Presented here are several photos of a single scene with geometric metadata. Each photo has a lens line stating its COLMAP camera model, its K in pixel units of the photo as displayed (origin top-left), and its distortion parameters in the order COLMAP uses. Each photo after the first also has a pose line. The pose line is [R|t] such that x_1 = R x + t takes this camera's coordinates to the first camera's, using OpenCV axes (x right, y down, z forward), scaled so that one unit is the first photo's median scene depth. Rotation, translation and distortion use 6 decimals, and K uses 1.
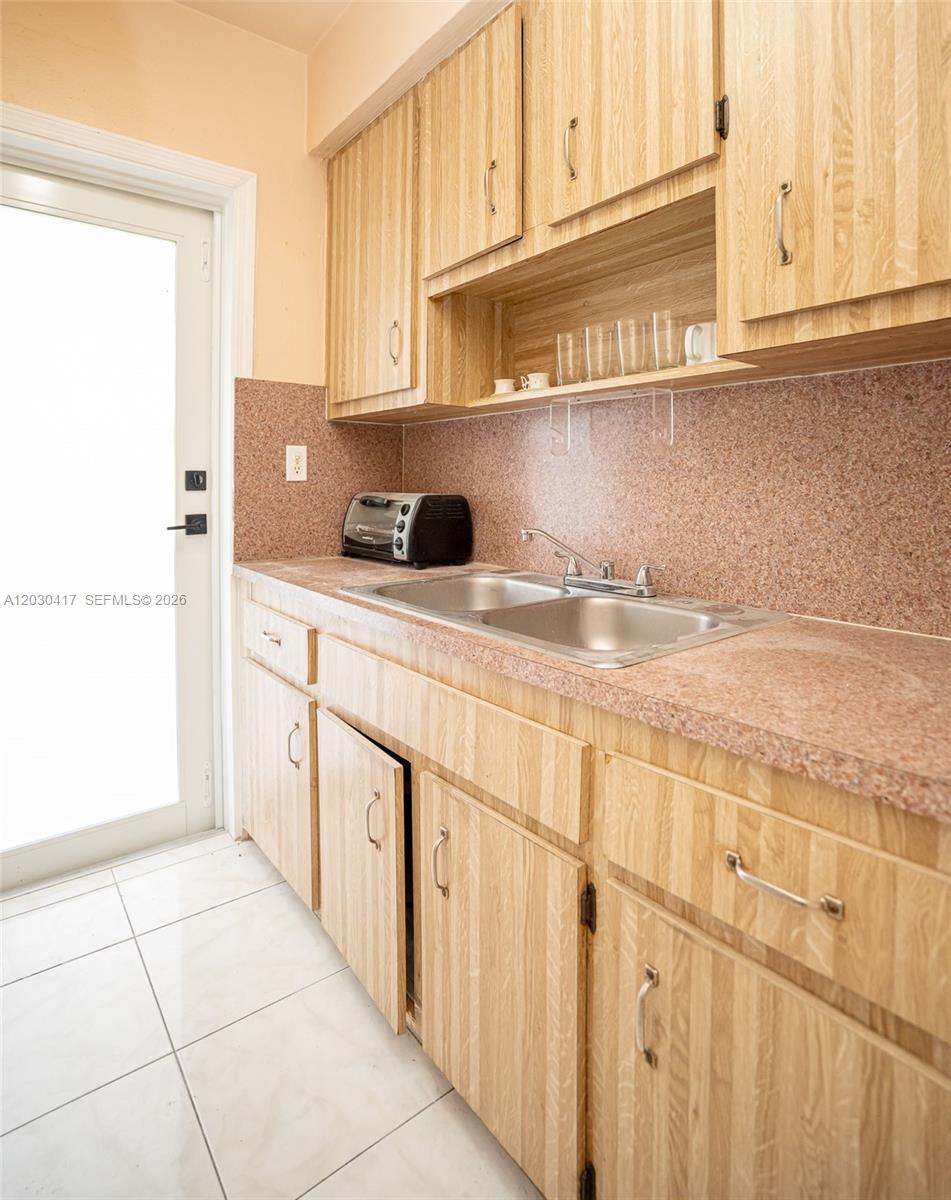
lens RADIAL K [[656.1, 0, 467.9], [0, 656.1, 496.9], [0, 0, 1]] dist [-0.049265, 0.007020]
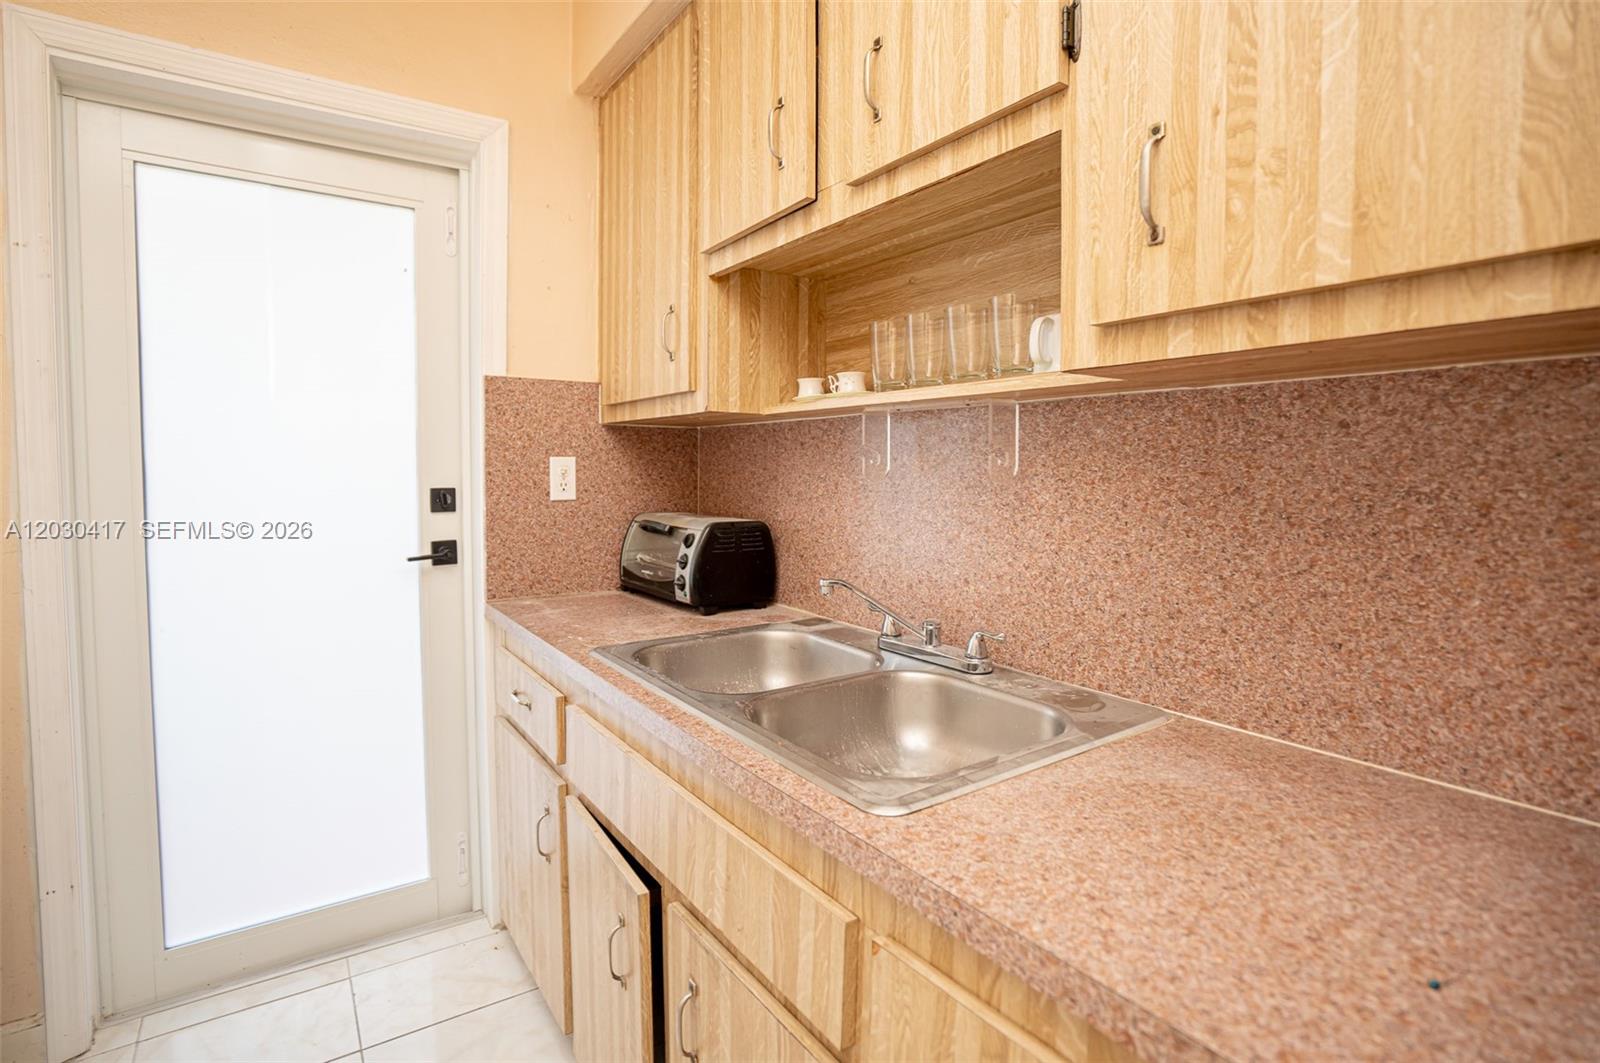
lens RADIAL K [[766.3, 0, 760.7], [0, 766.3, 508.0], [0, 0, 1]] dist [-0.048296, 0.010955]
pose [[0.996451, 0.004794, -0.084044, 0.100685], [-0.001842, 0.999380, 0.035166, -0.076118], [0.084160, -0.034887, 0.995841, 0.108338]]
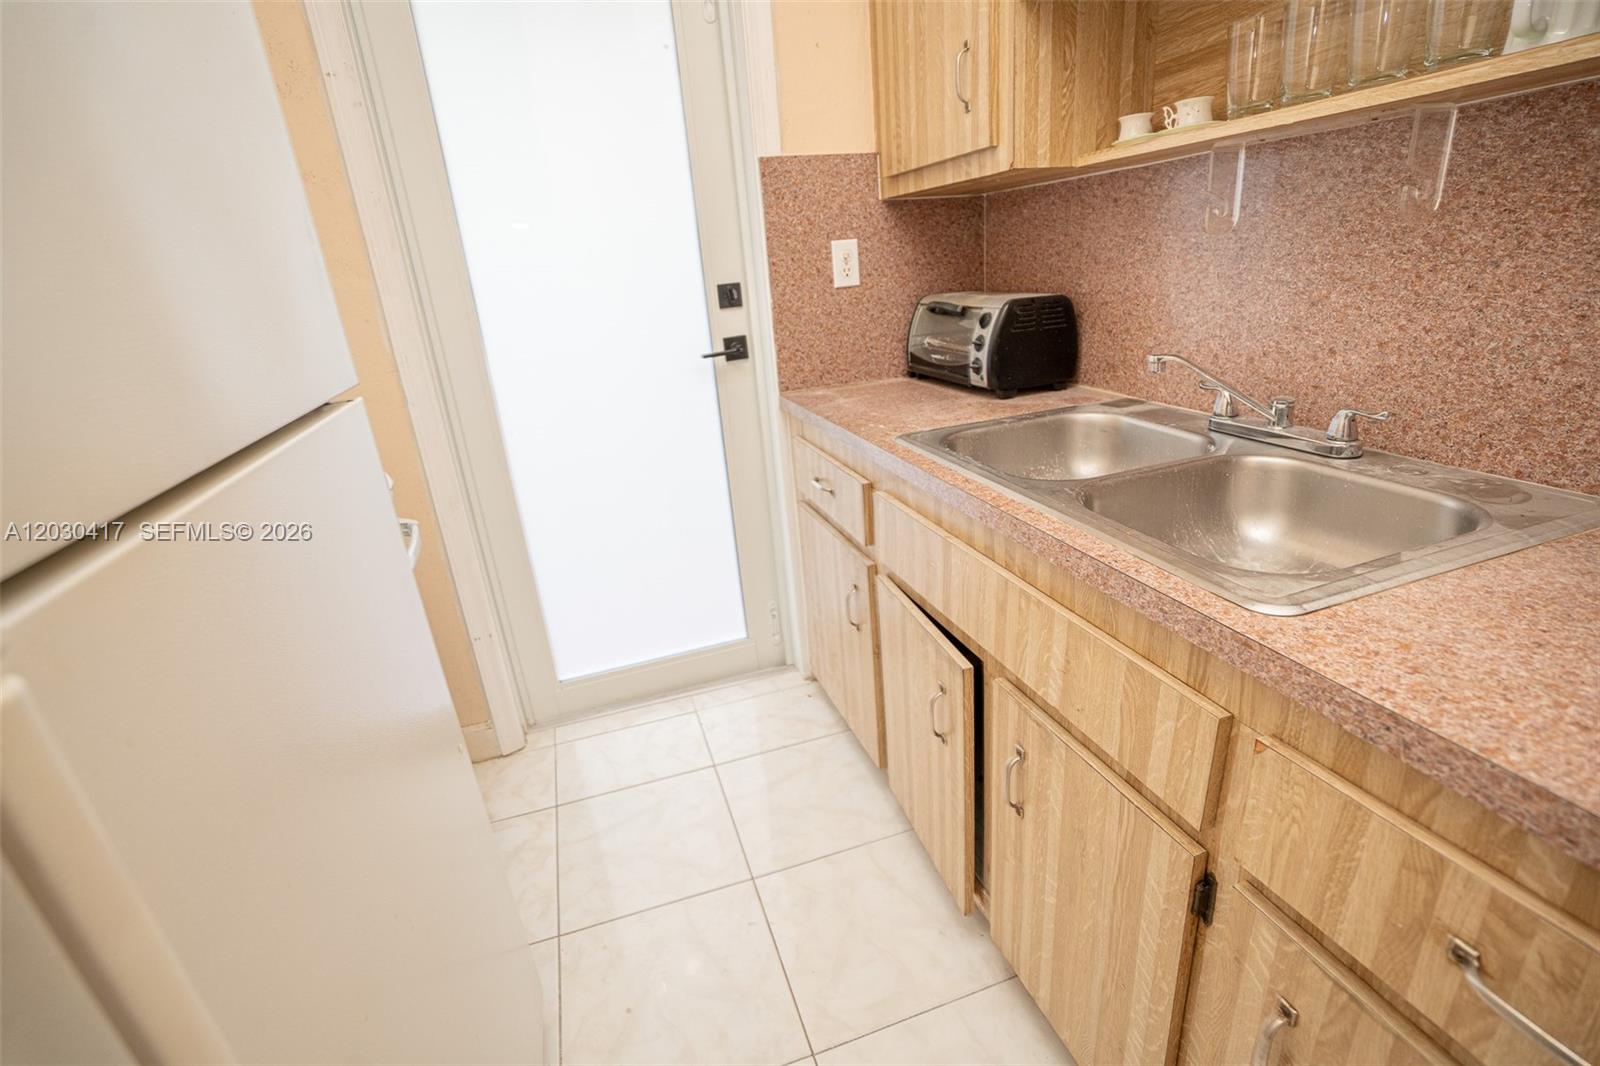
lens RADIAL K [[729.5, 0, 804.6], [0, 729.5, 528.0], [0, 0, 1]] dist [-0.037936, 0.012021]
pose [[0.939670, 0.042132, -0.339477, 0.006651], [0.076616, 0.941255, 0.328892, -0.067784], [0.333391, -0.335059, 0.881241, 0.157309]]
